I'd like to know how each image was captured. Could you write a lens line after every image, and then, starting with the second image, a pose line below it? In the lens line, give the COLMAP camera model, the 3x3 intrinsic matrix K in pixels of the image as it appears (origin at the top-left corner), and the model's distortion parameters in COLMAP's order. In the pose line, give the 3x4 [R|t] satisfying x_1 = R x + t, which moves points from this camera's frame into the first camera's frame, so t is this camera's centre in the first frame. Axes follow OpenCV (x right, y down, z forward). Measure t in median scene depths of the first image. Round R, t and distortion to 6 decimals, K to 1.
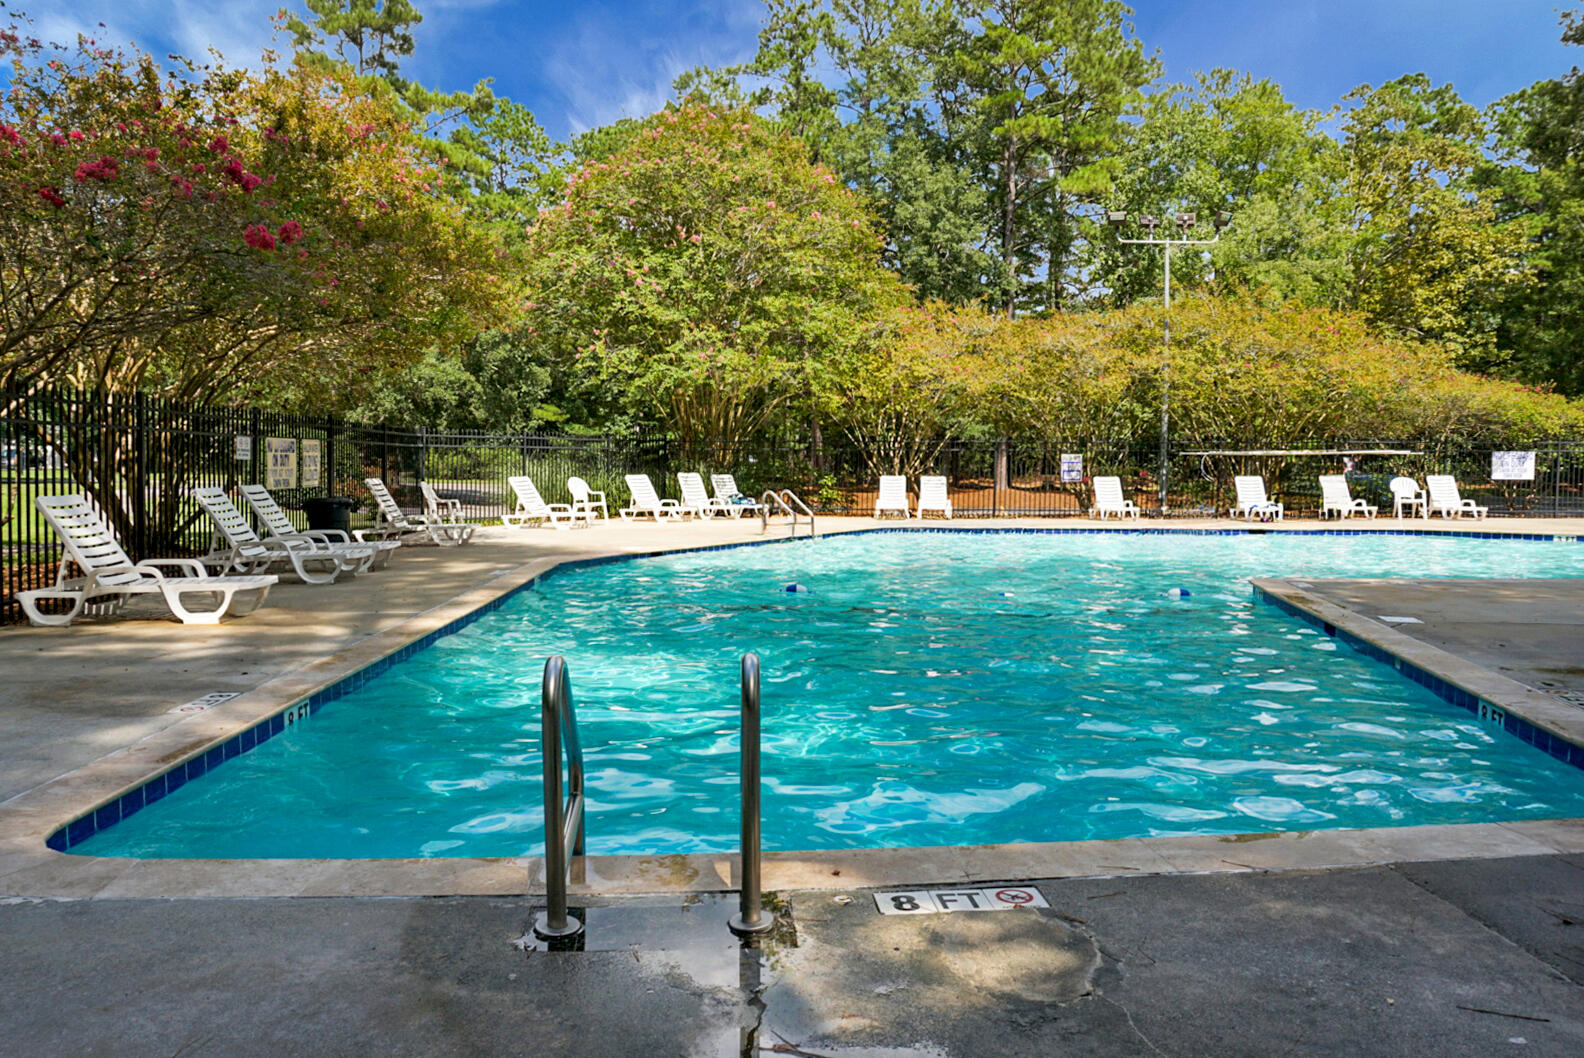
lens RADIAL K [[1113.3, 0, 792.9], [0, 1113.3, 424.4], [0, 0, 1]] dist [-0.069650, 0.059493]
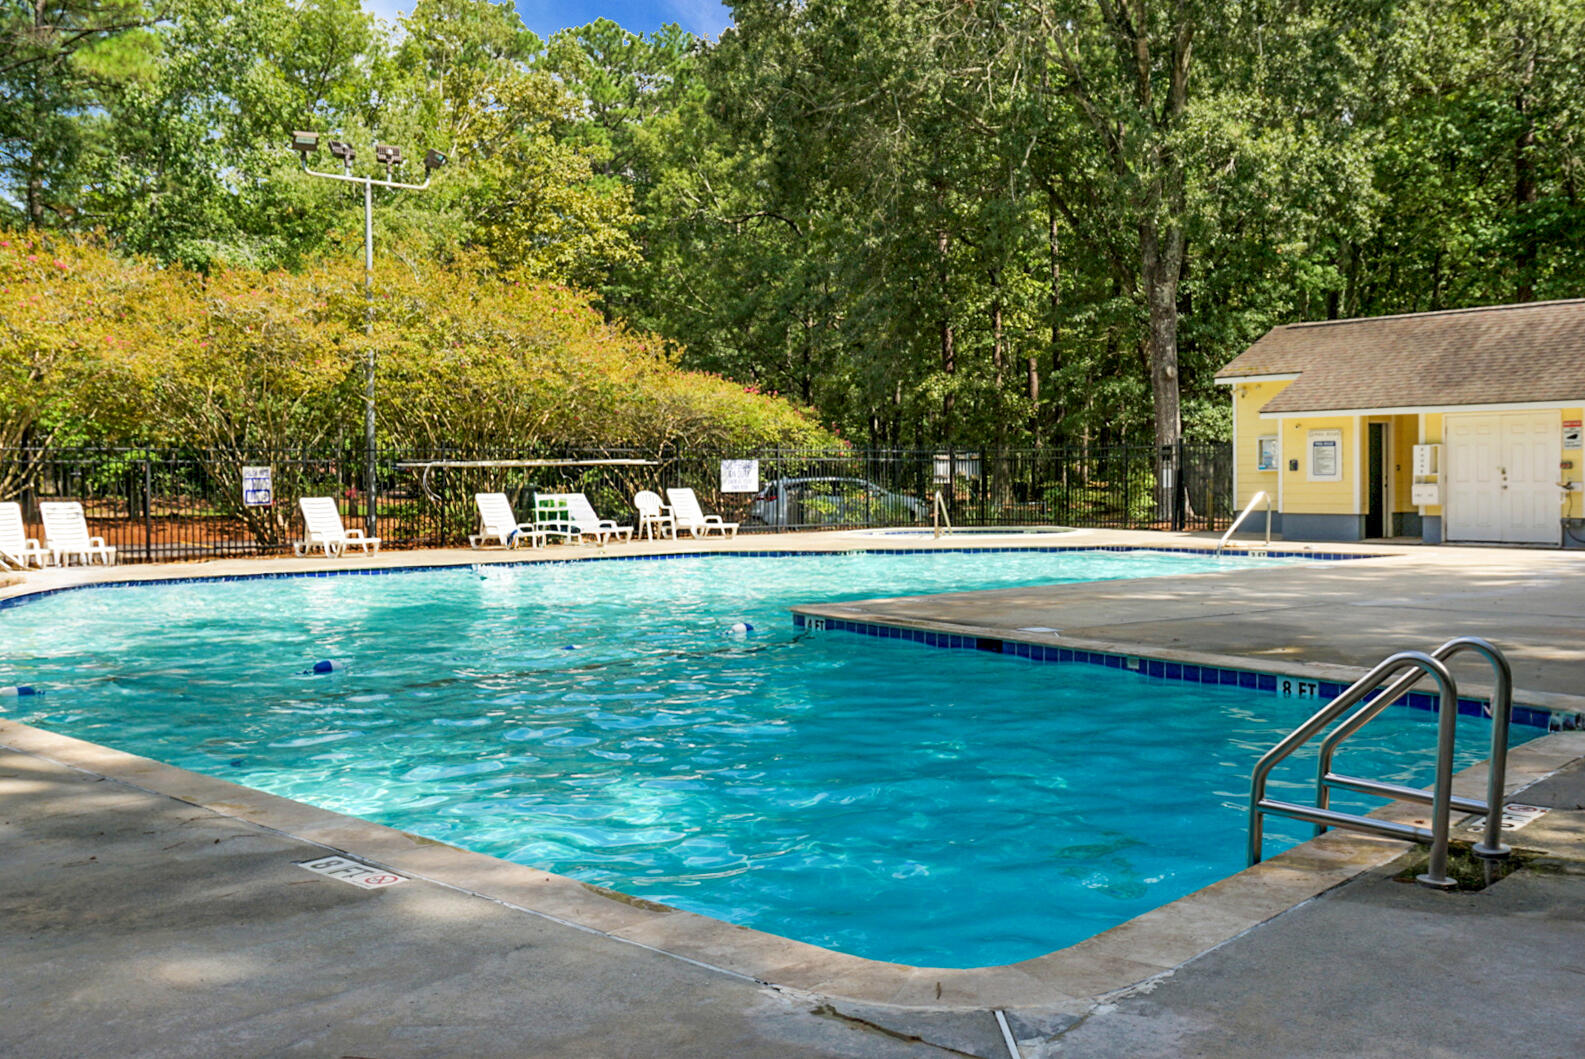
lens RADIAL K [[1610.3, 0, 792.5], [0, 1610.3, 529.5], [0, 0, 1]] dist [-0.088664, 0.000346]
pose [[0.706134, -0.034537, 0.707236, -0.238060], [-0.011656, 0.998107, 0.060379, 0.001637], [-0.707983, -0.050879, 0.704395, 0.046230]]
